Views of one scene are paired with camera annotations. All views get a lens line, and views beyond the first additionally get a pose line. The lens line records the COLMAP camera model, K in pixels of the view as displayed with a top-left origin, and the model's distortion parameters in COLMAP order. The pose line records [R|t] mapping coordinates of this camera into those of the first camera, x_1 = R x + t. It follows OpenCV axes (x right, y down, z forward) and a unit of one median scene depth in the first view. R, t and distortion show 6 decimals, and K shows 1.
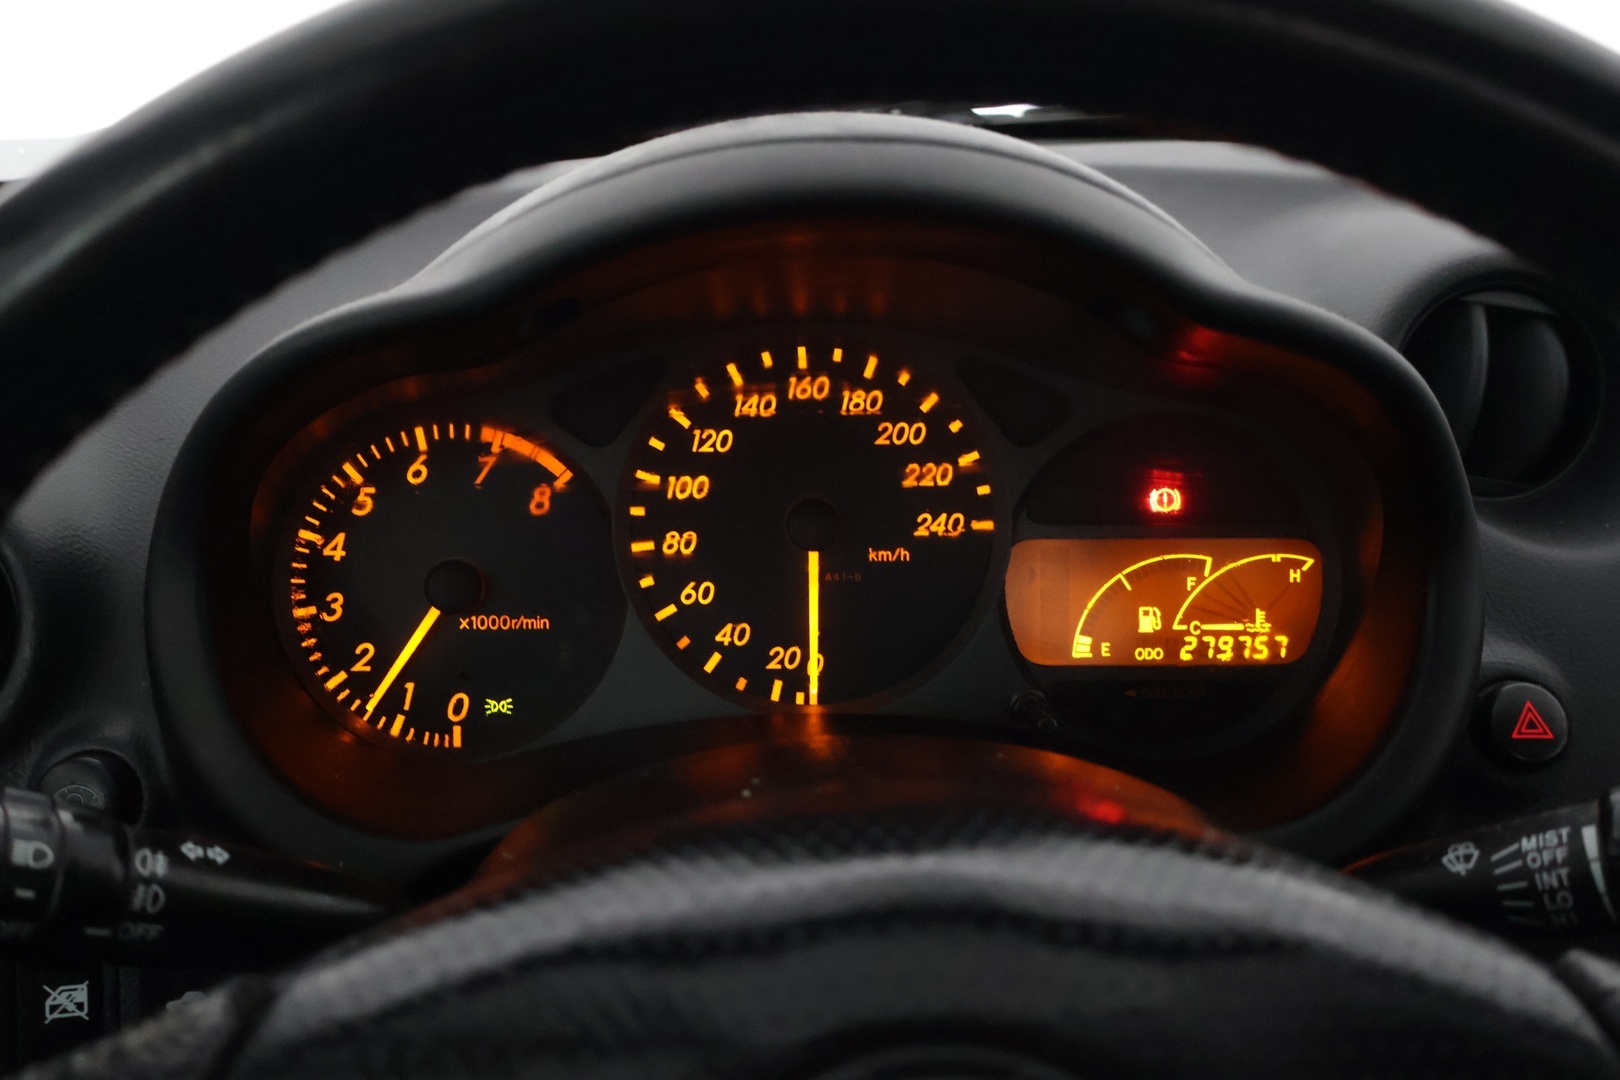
lens RADIAL K [[1726.9, 0, 786.8], [0, 1726.9, 540.6], [0, 0, 1]] dist [0.003411, -0.005911]
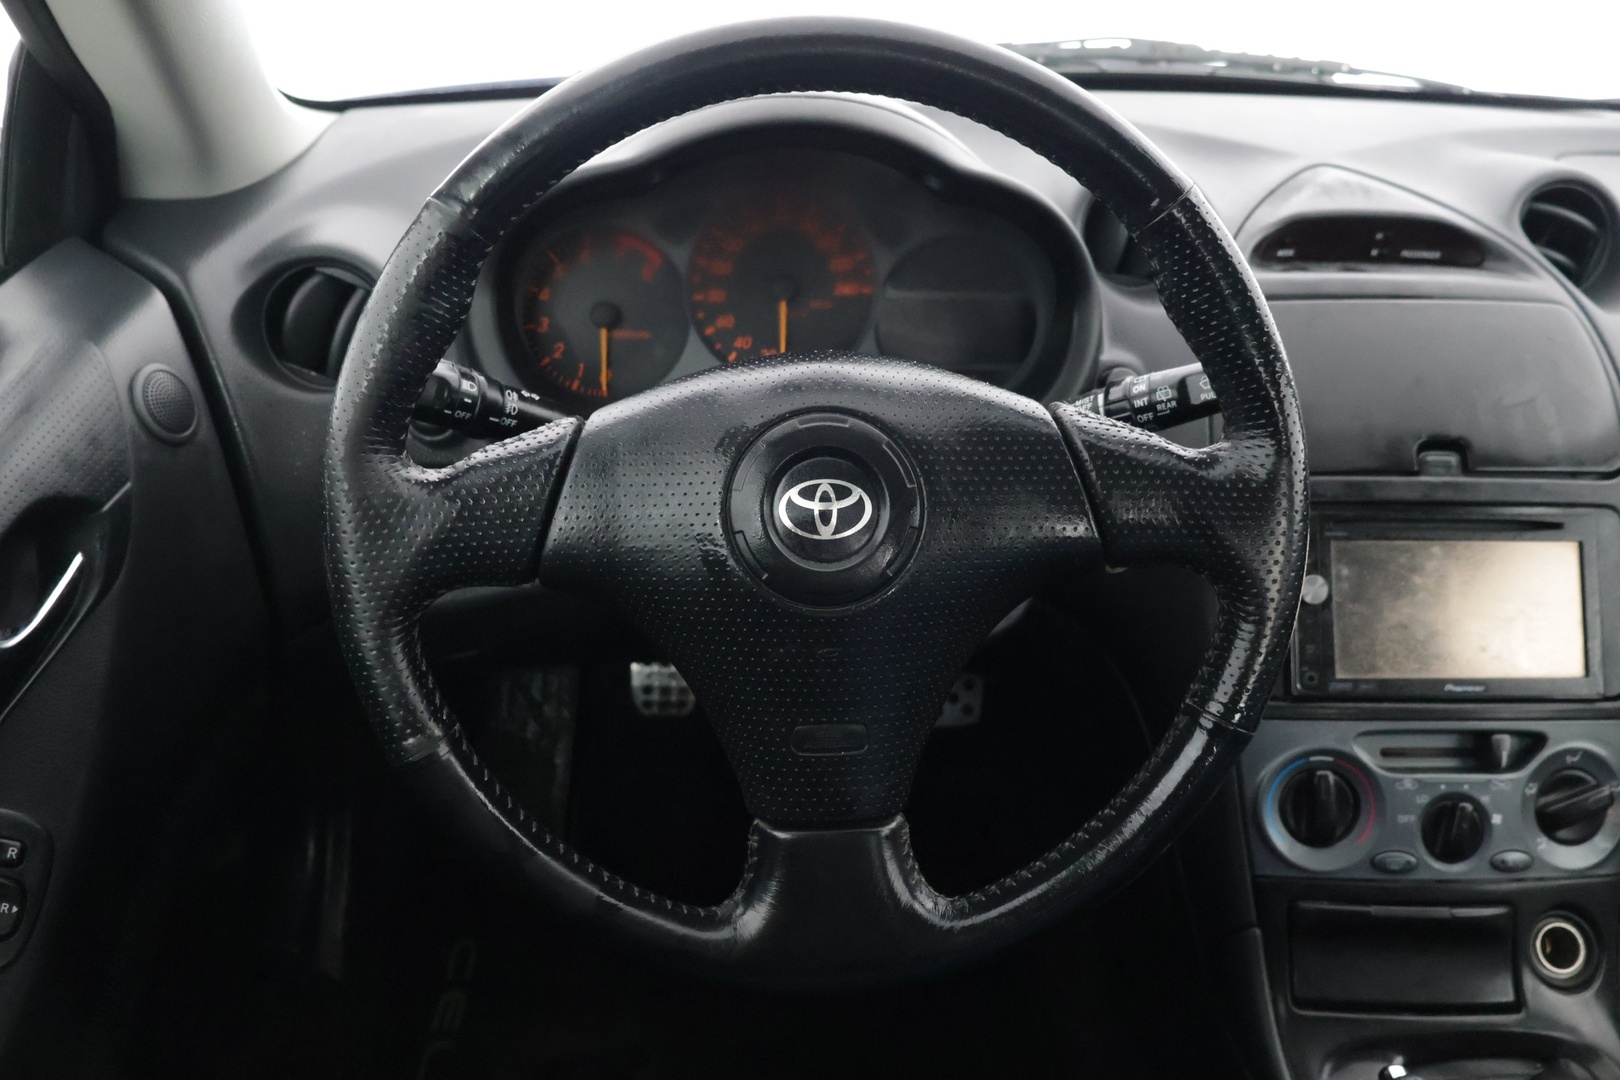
lens RADIAL K [[1366.2, 0, 810.0], [0, 1366.2, 540.0], [0, 0, 1]] dist [0.003879, 0.005259]
pose [[0.999027, 0.012486, 0.042299, -0.017022], [-0.016807, 0.994497, 0.103405, 0.117525], [-0.040775, -0.104015, 0.993740, -0.613315]]
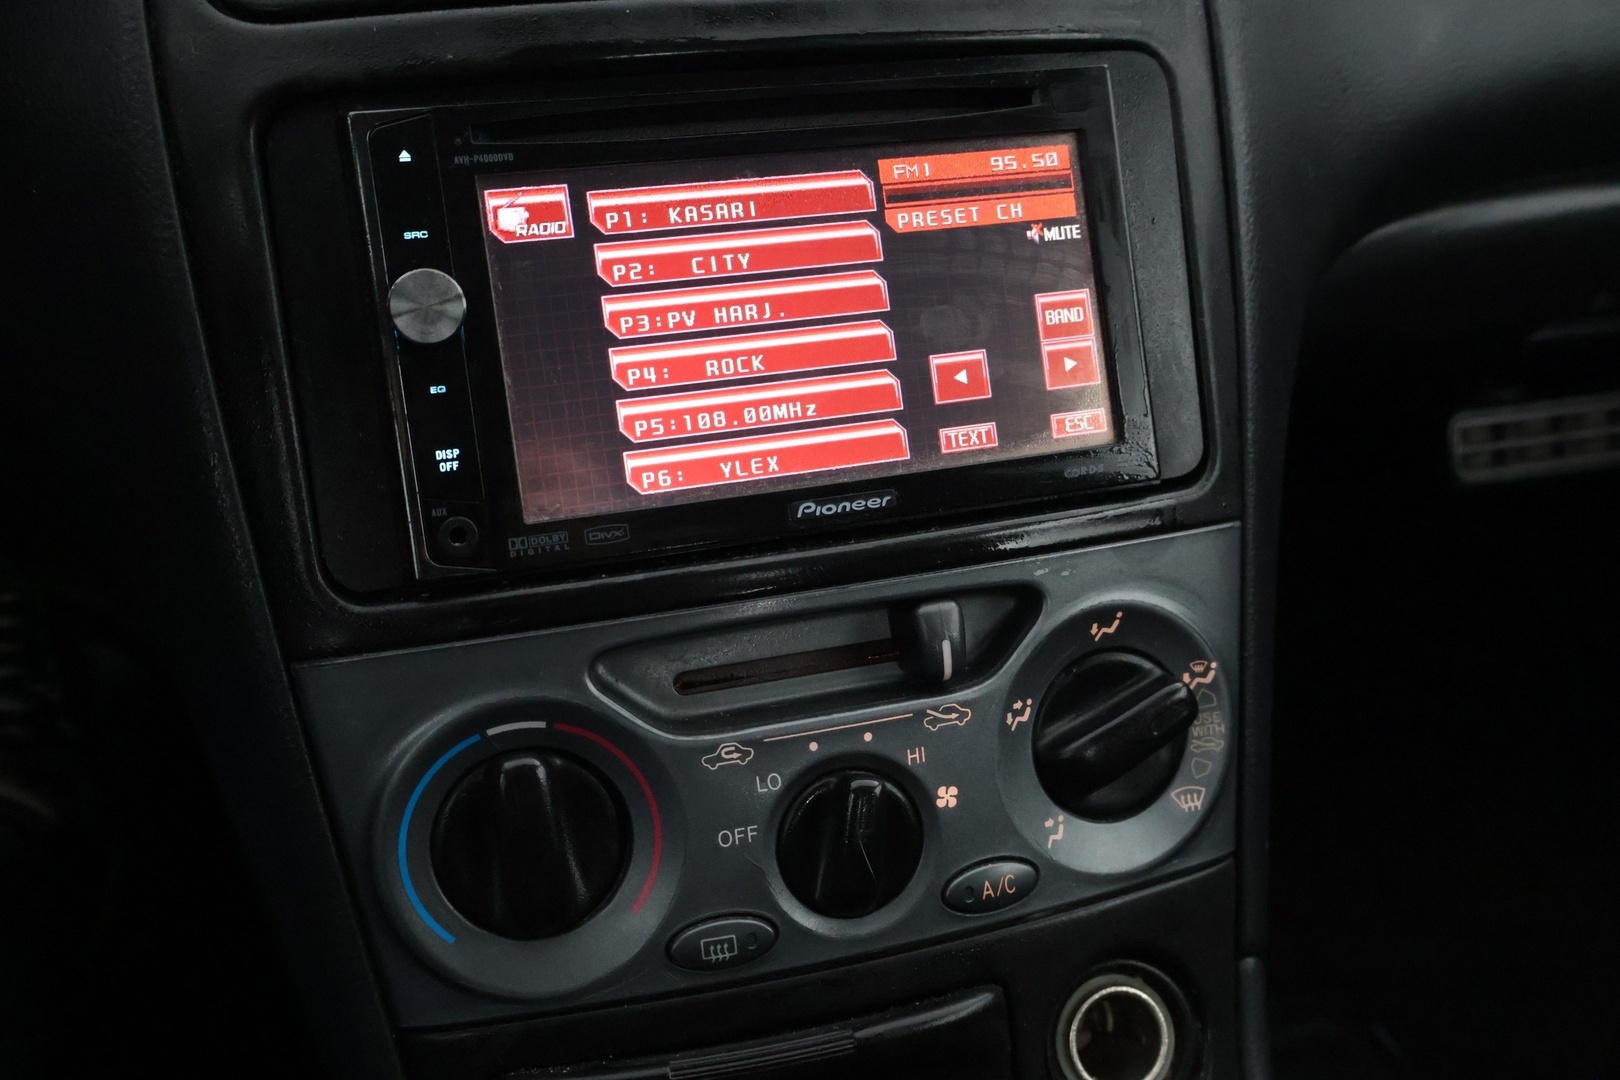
lens RADIAL K [[1513.5, 0, 810.0], [0, 1513.5, 540.0], [0, 0, 1]] dist [0.002394, 0.004615]
pose [[0.962673, -0.132285, 0.236140, 0.577513], [0.080896, 0.973174, 0.215380, 0.285471], [-0.258297, -0.188238, 0.947549, 0.166750]]
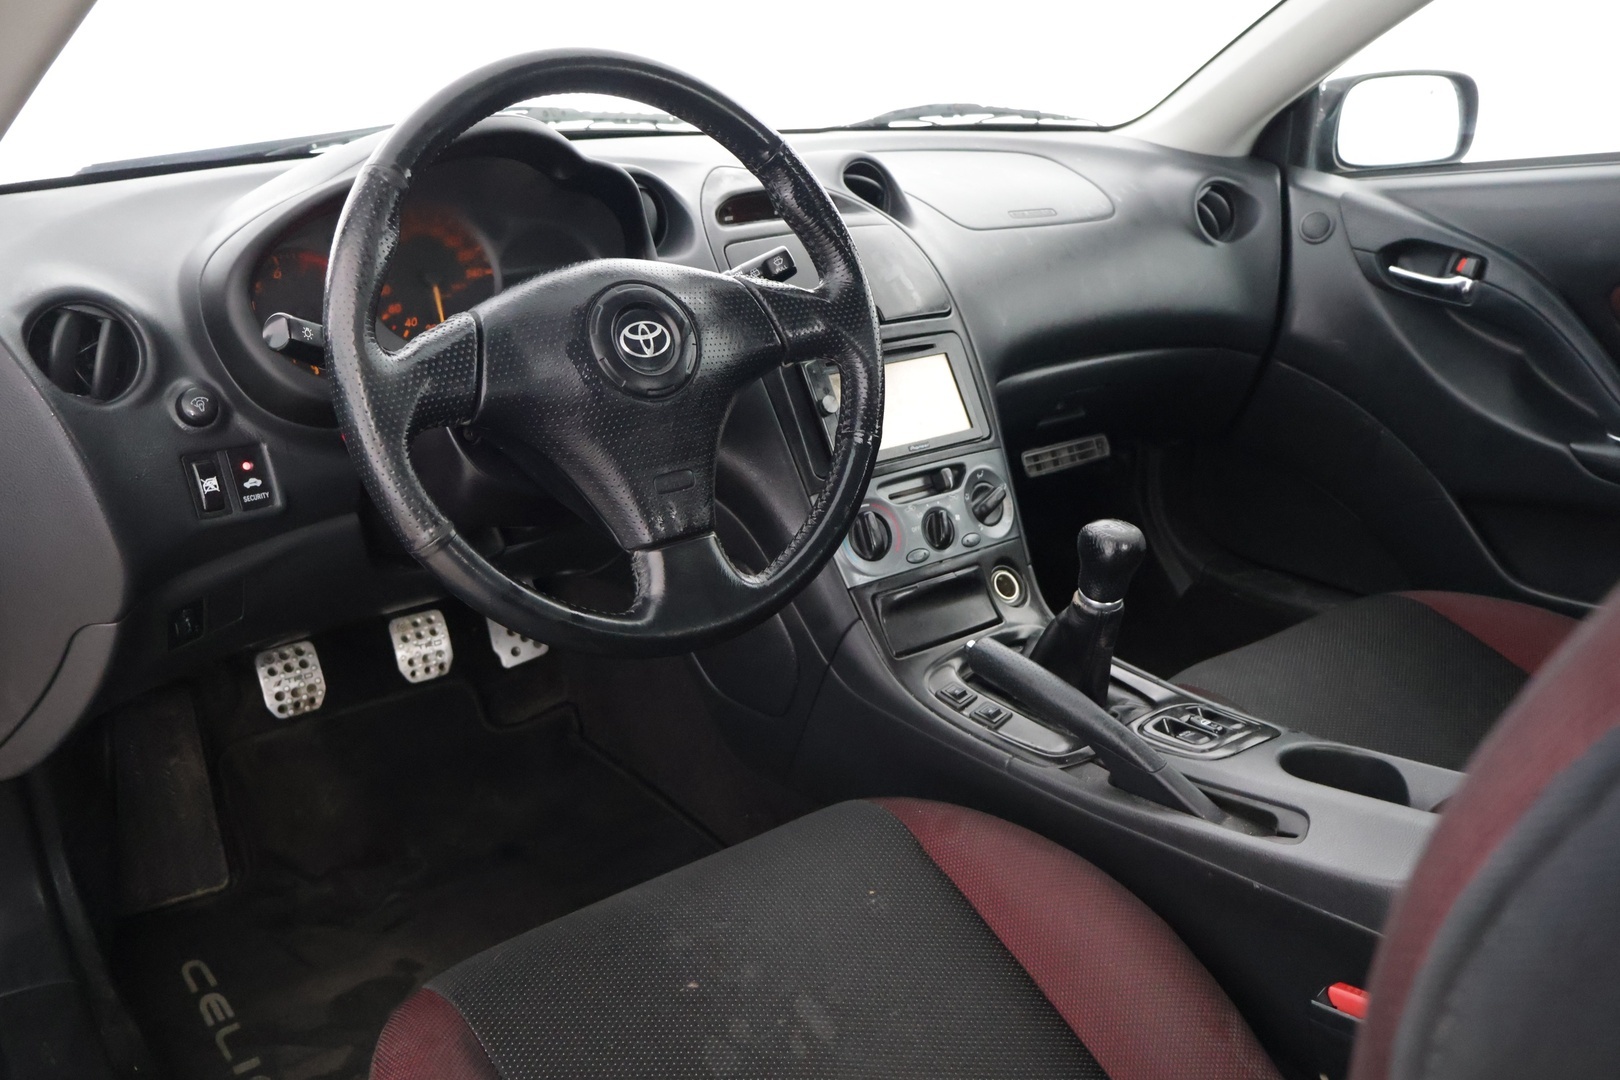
lens RADIAL K [[1366.2, 0, 810.0], [0, 1366.2, 540.0], [0, 0, 1]] dist [0.003879, 0.005259]
pose [[0.795707, -0.215614, 0.566004, -0.811134], [0.216412, 0.974014, 0.066801, 0.375146], [-0.565699, 0.069336, 0.821692, -1.063134]]
